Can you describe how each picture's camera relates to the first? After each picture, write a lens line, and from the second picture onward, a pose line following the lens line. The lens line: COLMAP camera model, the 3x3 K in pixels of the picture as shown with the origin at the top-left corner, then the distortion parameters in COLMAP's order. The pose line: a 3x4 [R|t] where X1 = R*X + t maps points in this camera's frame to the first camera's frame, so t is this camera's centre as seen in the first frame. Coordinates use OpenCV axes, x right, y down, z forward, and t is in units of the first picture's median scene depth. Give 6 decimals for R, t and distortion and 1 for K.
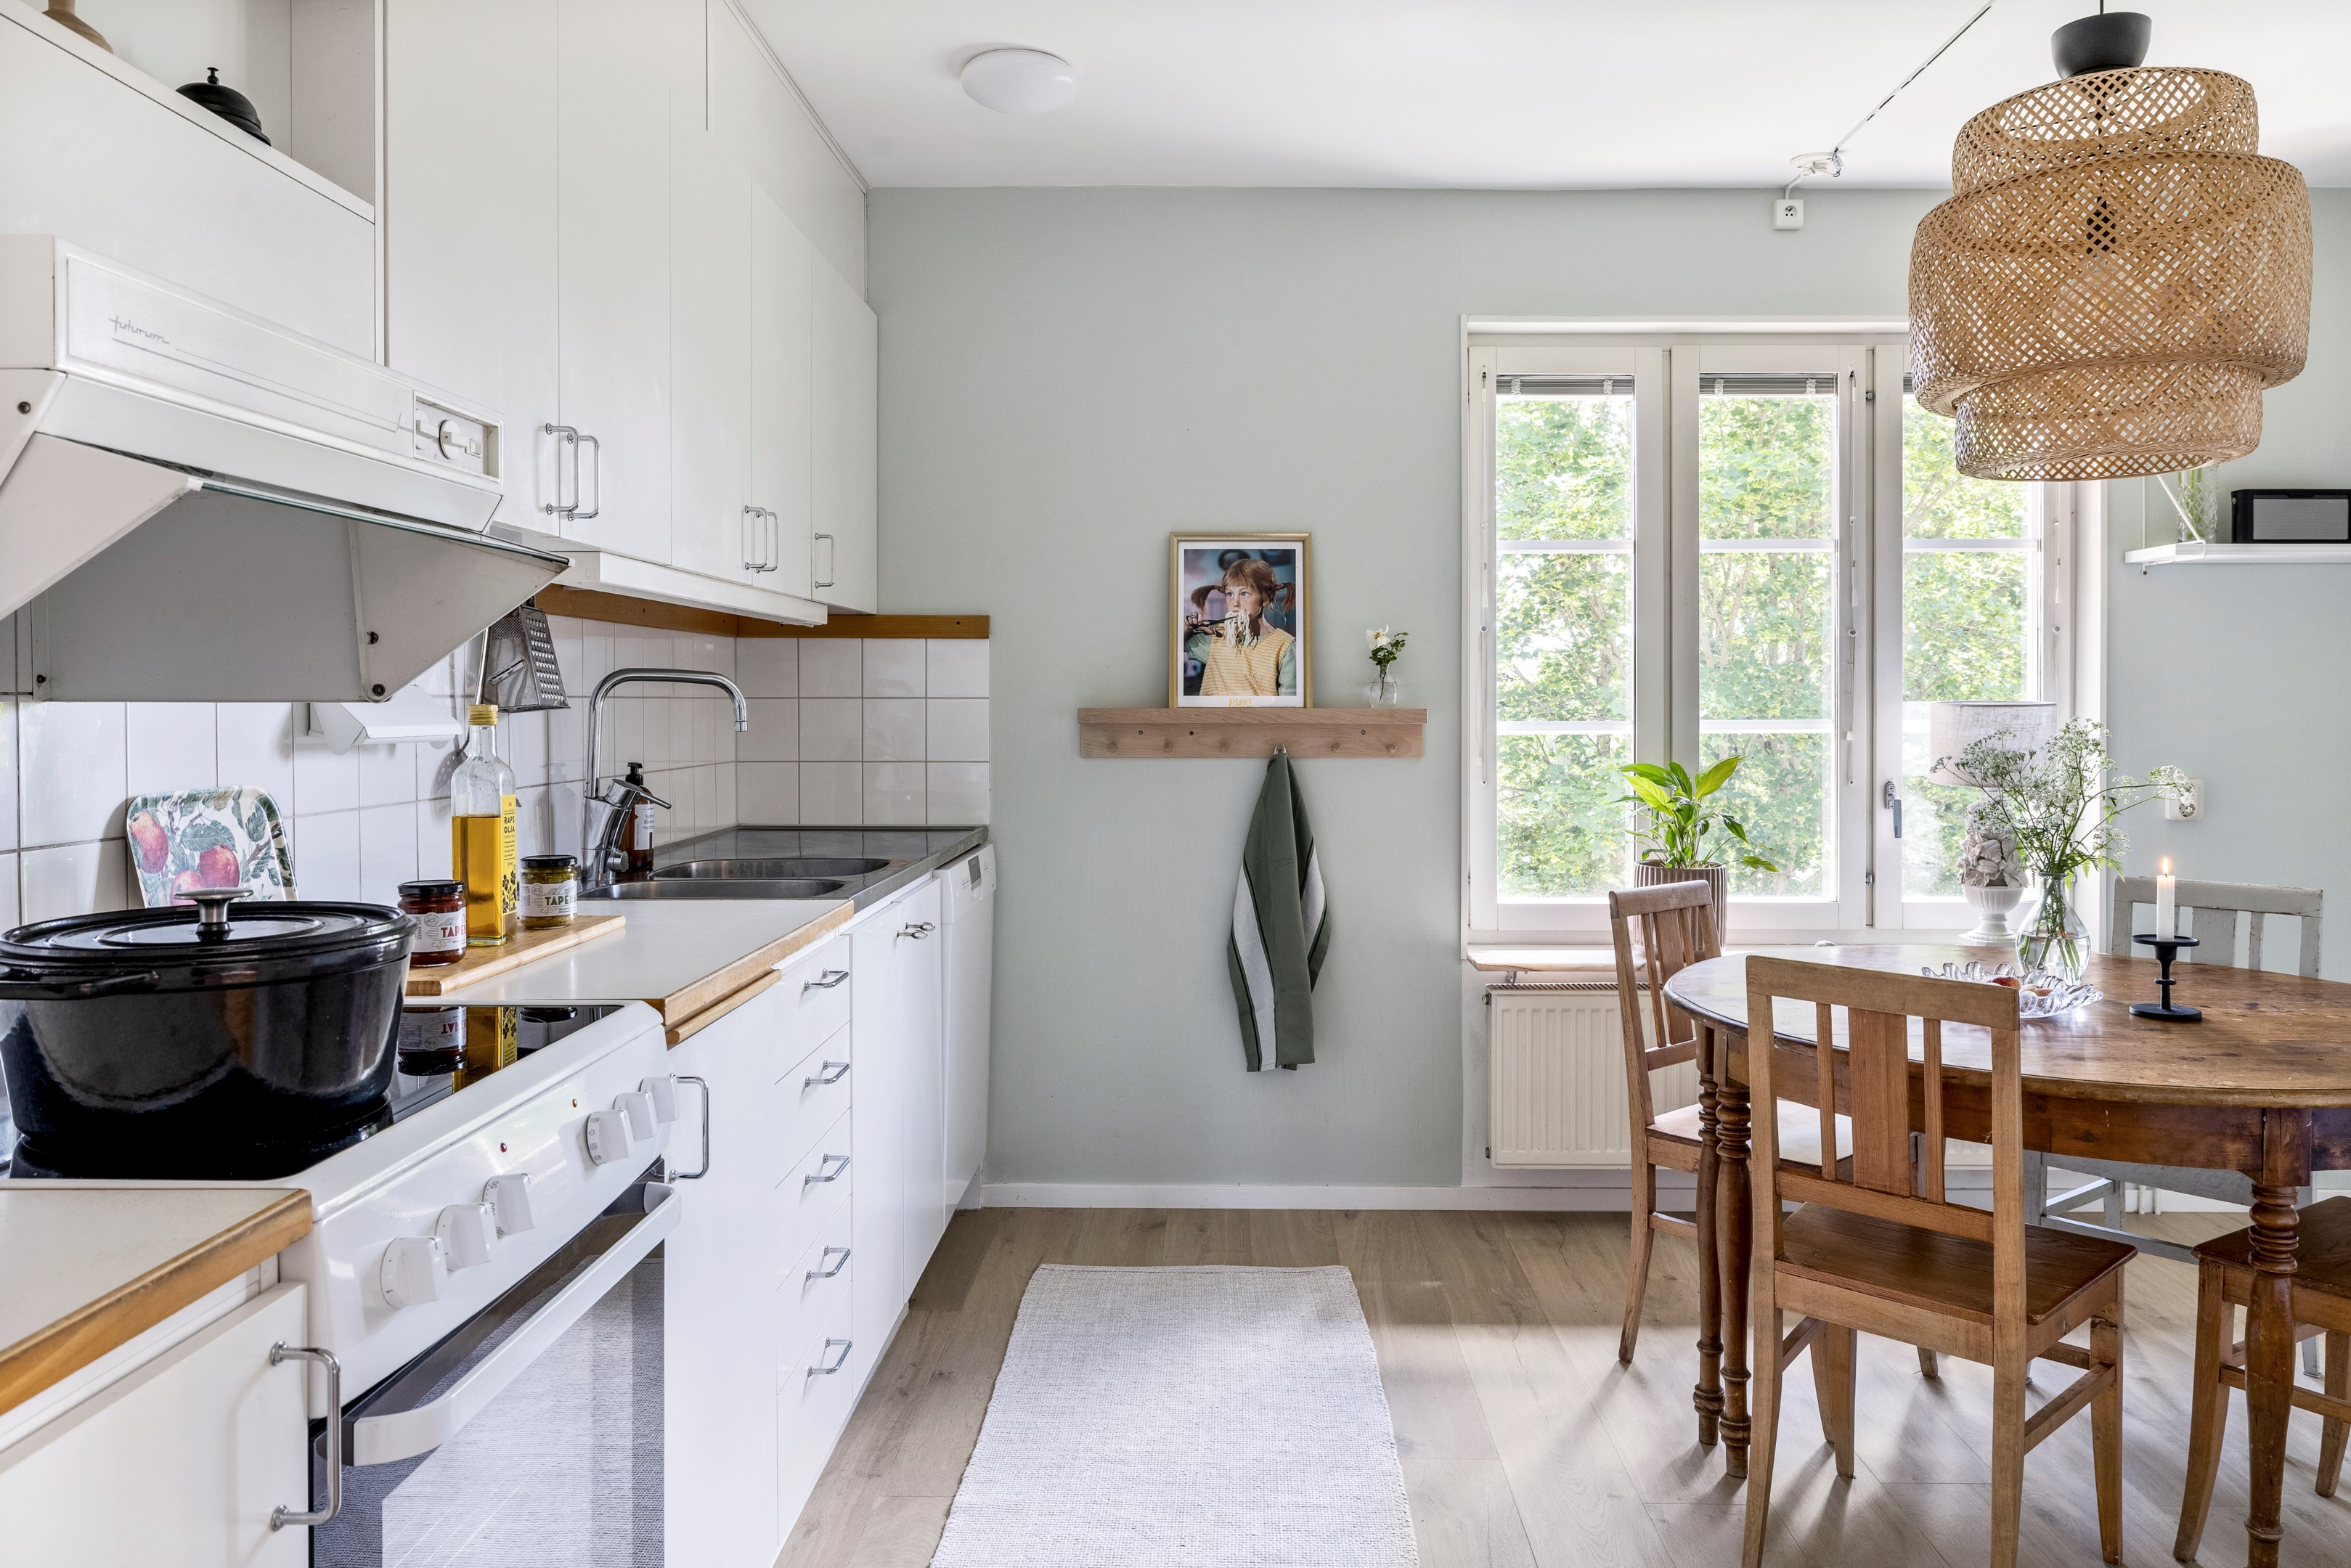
lens RADIAL K [[1658.4, 0, 1187.7], [0, 1658.4, 721.5], [0, 0, 1]] dist [0.003524, -0.000453]
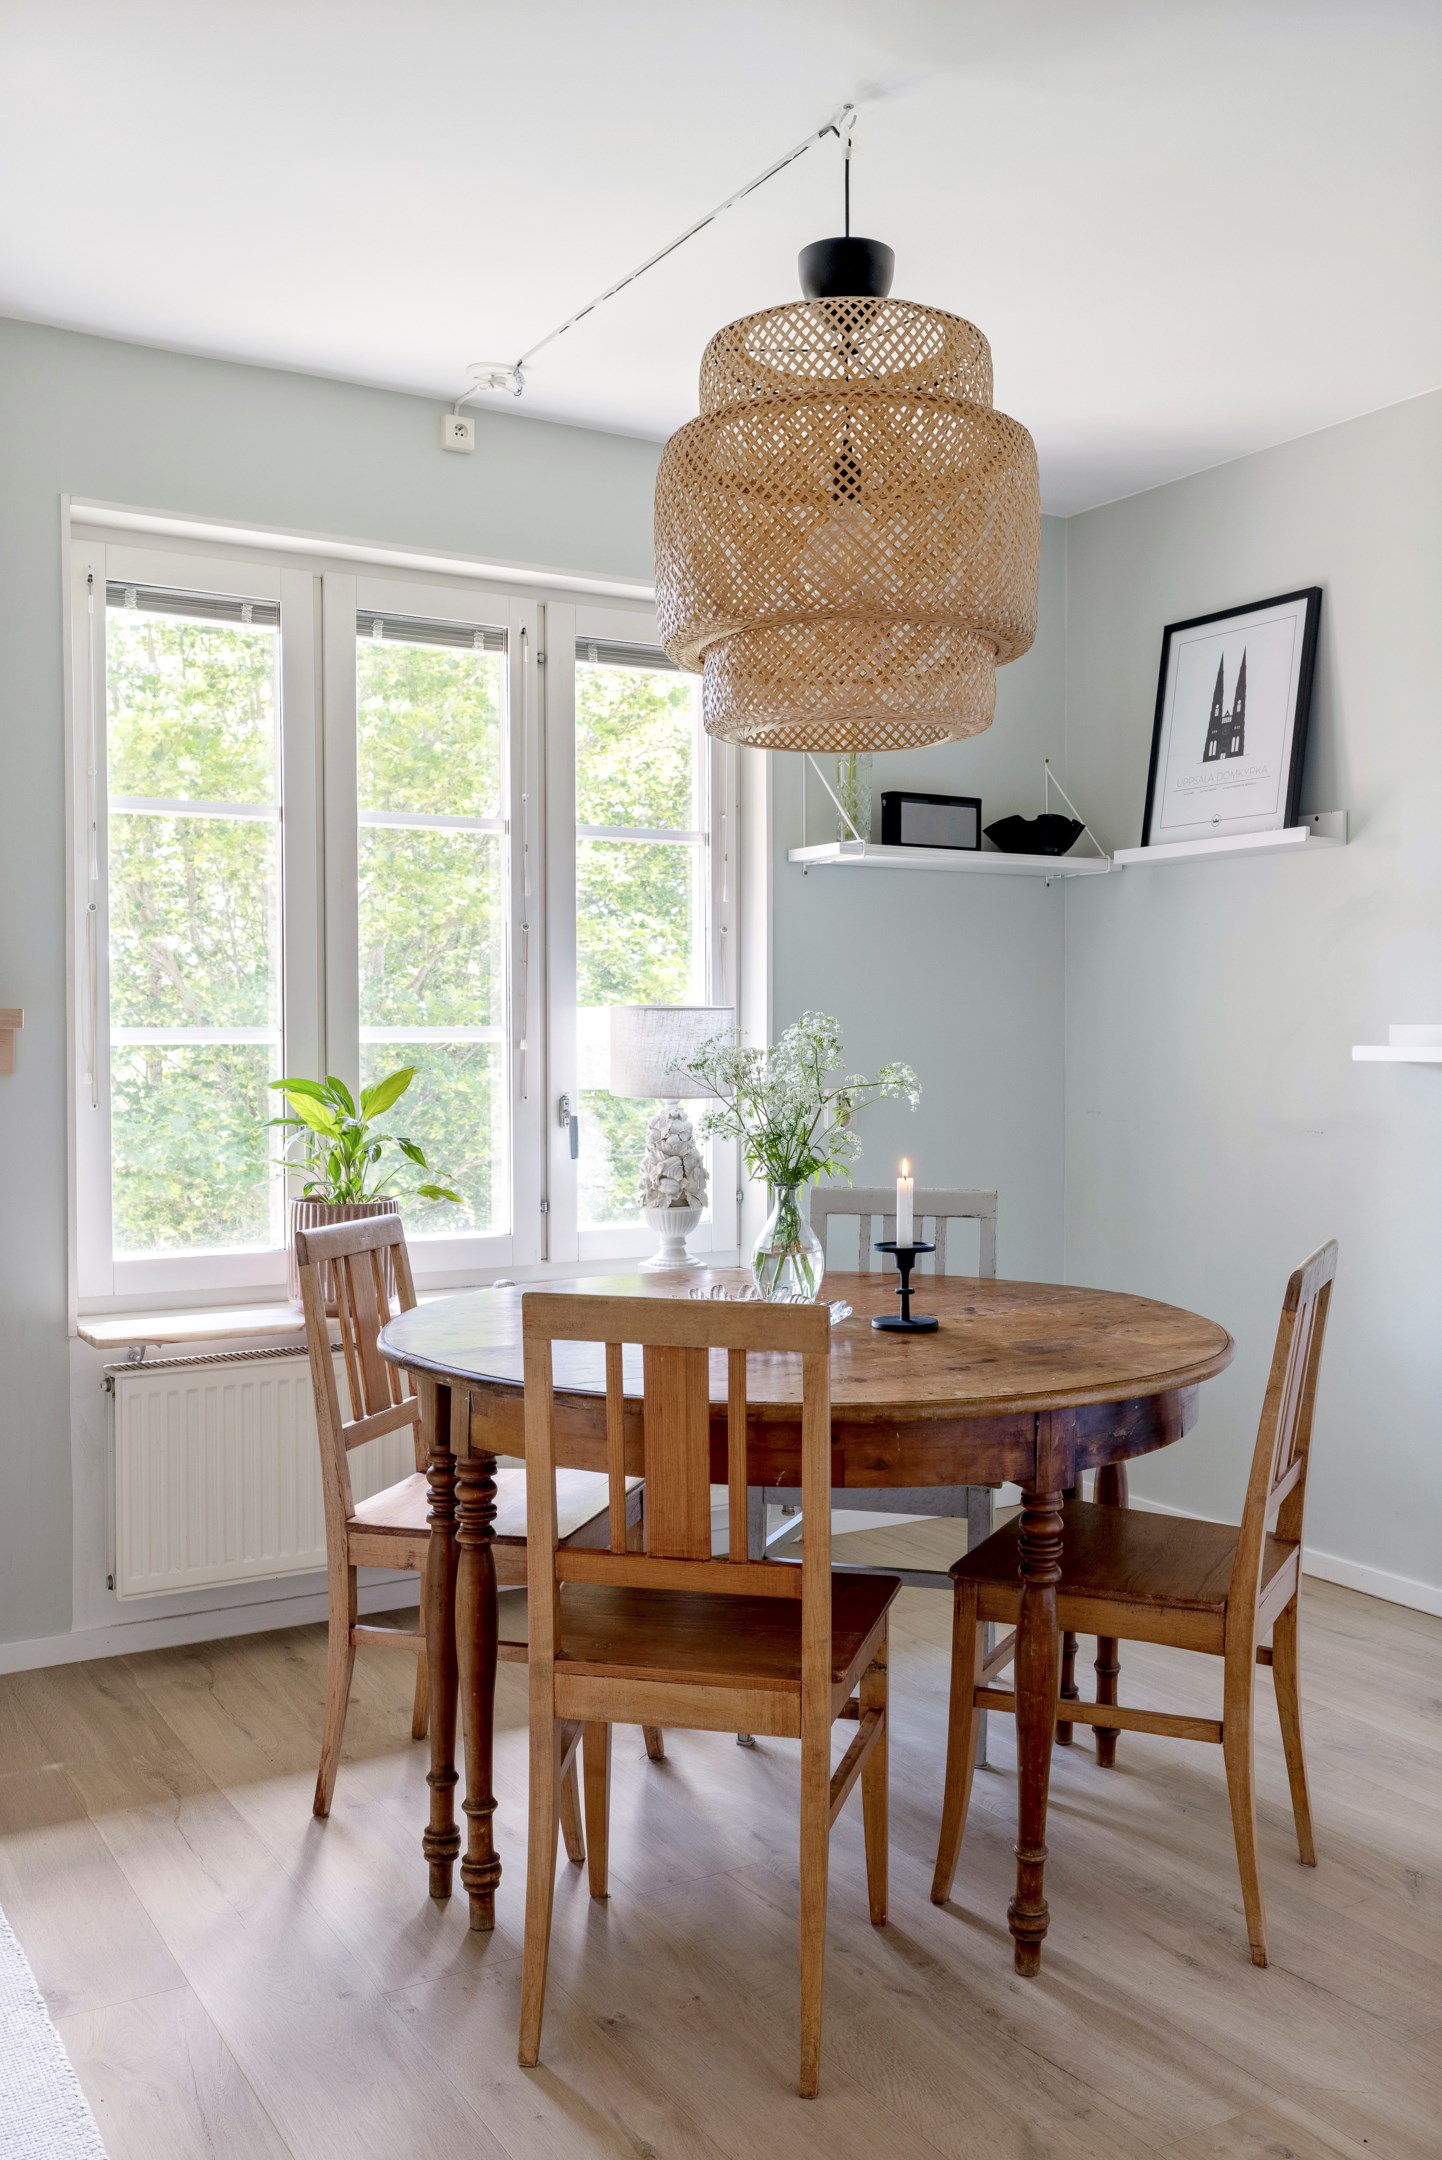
lens RADIAL K [[1883.3, 0, 703.6], [0, 1883.3, 1076.3], [0, 0, 1]] dist [0.008415, 0.004329]
pose [[0.848255, -0.009461, 0.529503, -0.052833], [0.005312, 0.999942, 0.009356, 0.018457], [-0.529561, -0.005124, 0.848257, 0.117653]]
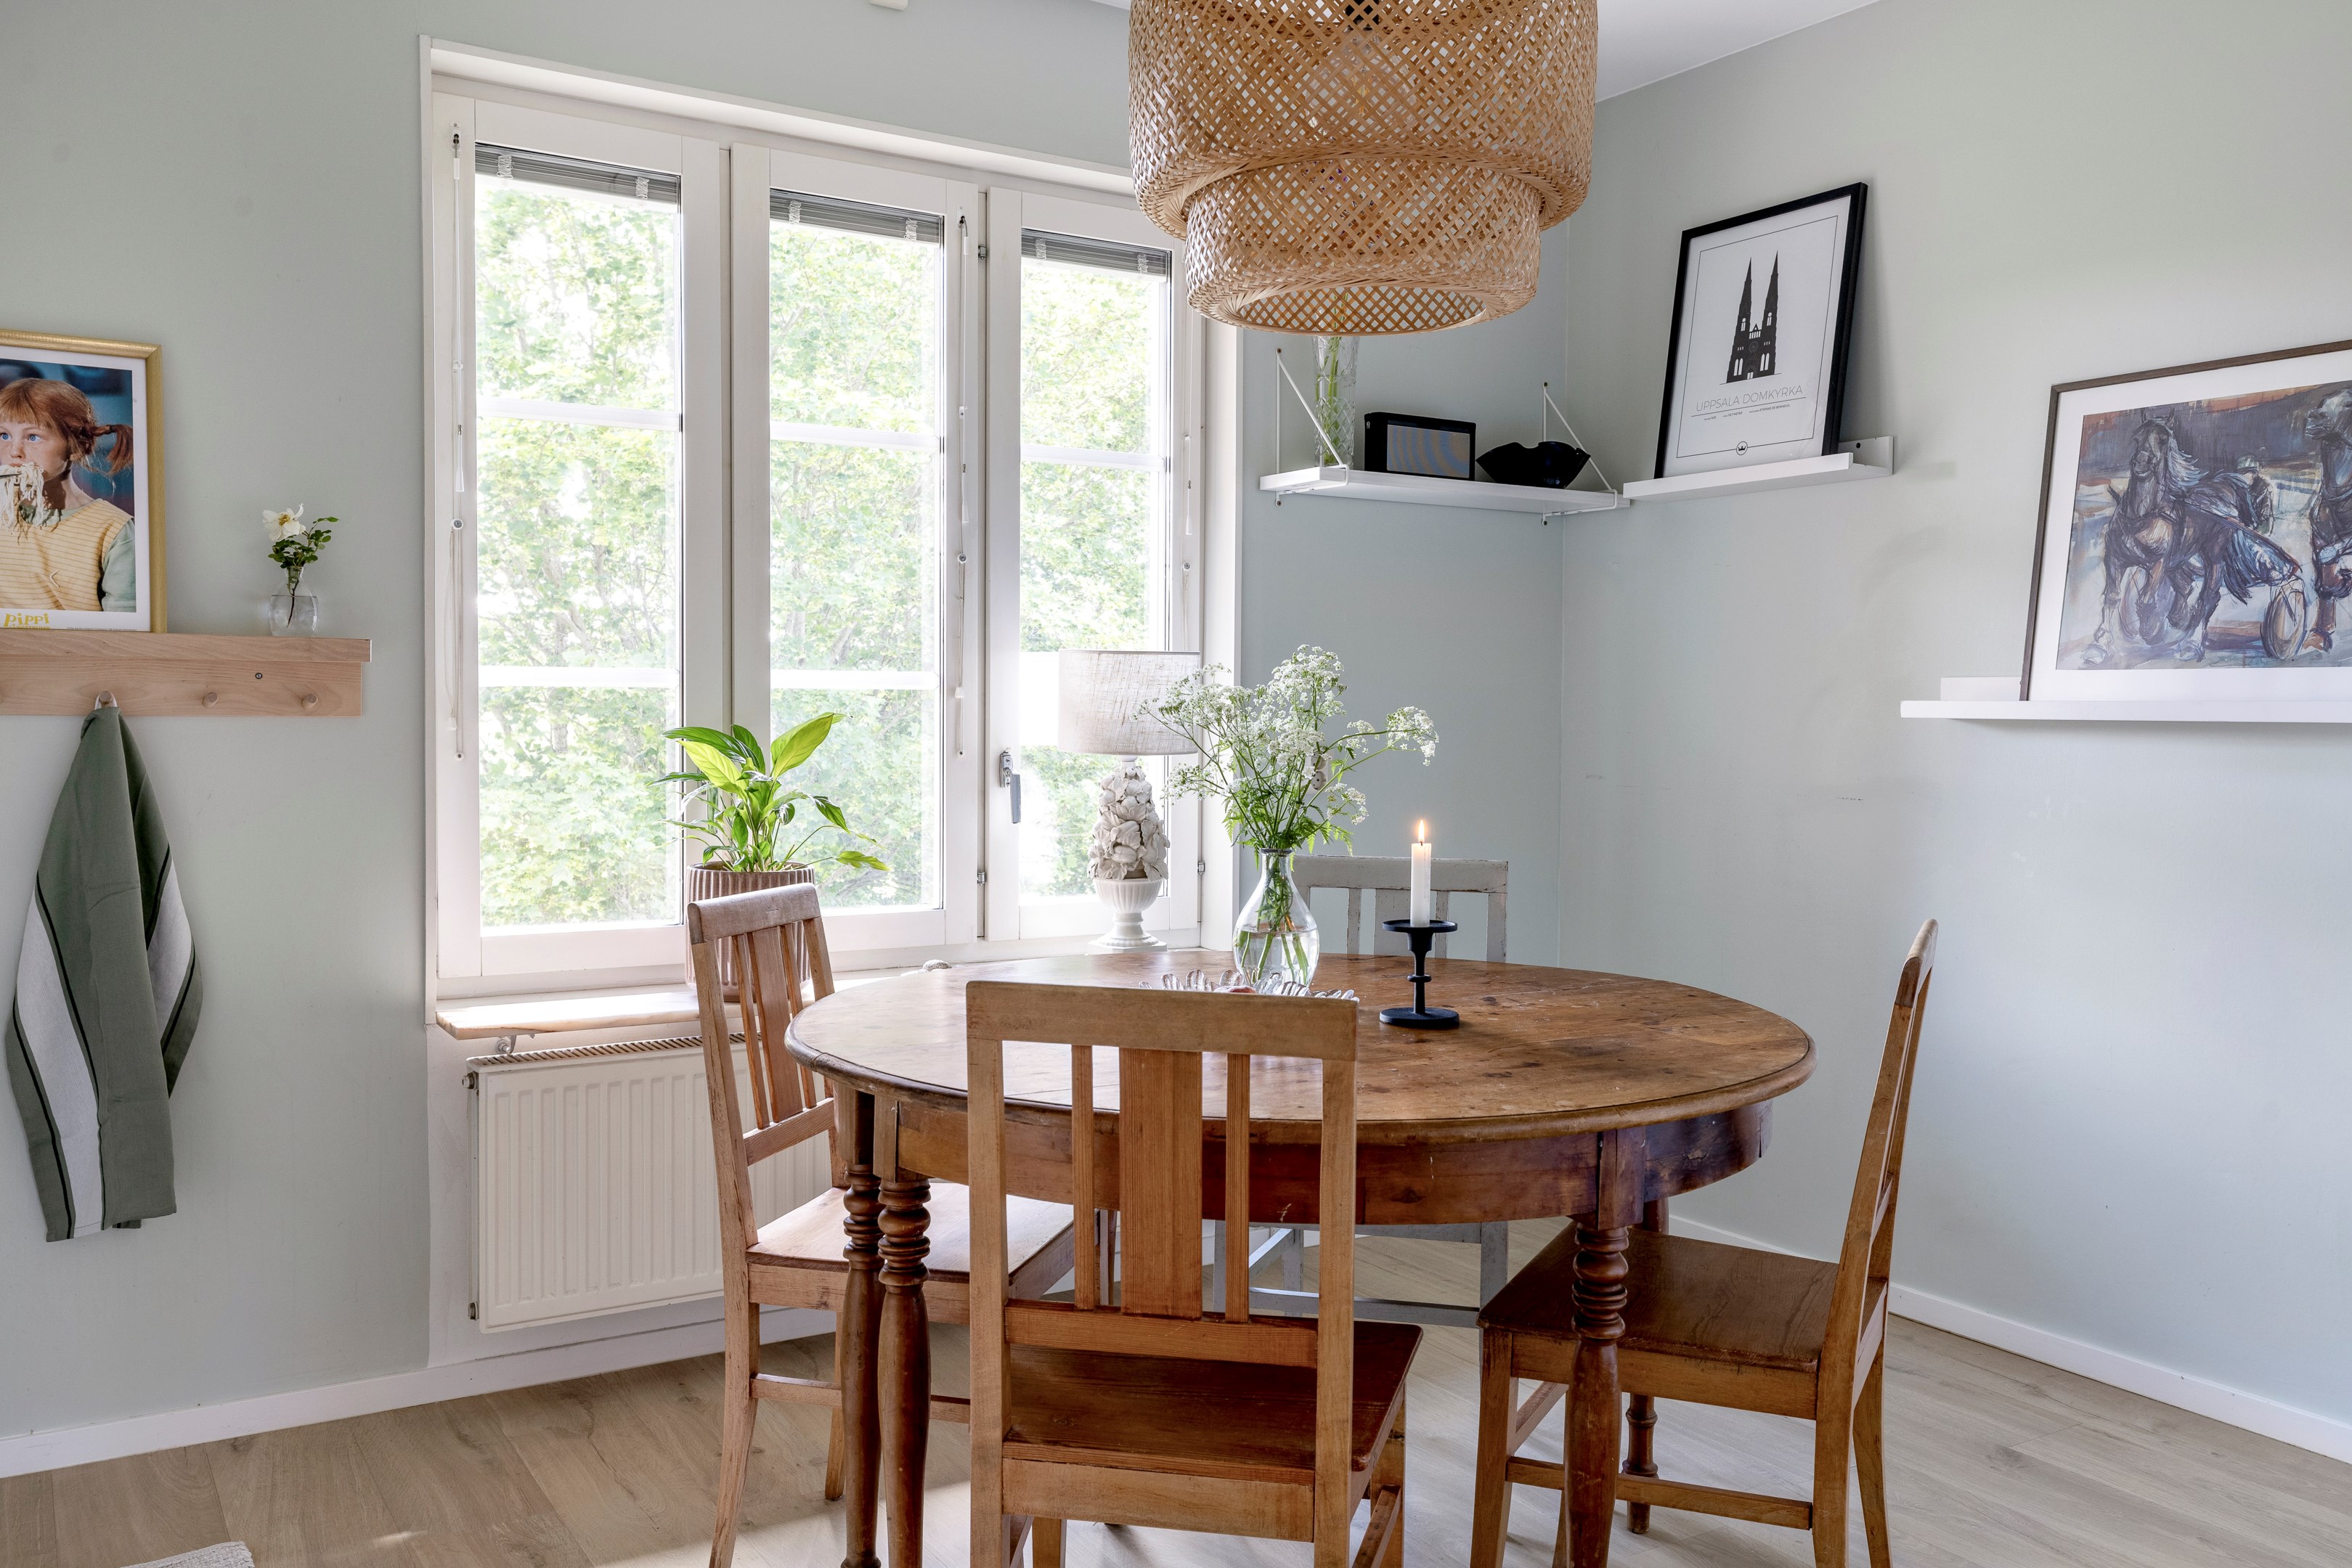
lens RADIAL K [[1876.1, 0, 1180.1], [0, 1876.1, 776.3], [0, 0, 1]] dist [0.007949, -0.000325]
pose [[0.832967, -0.009045, 0.553249, 0.002843], [-0.003398, 0.999764, 0.021462, 0.031695], [-0.553312, -0.019757, 0.832740, 0.242895]]
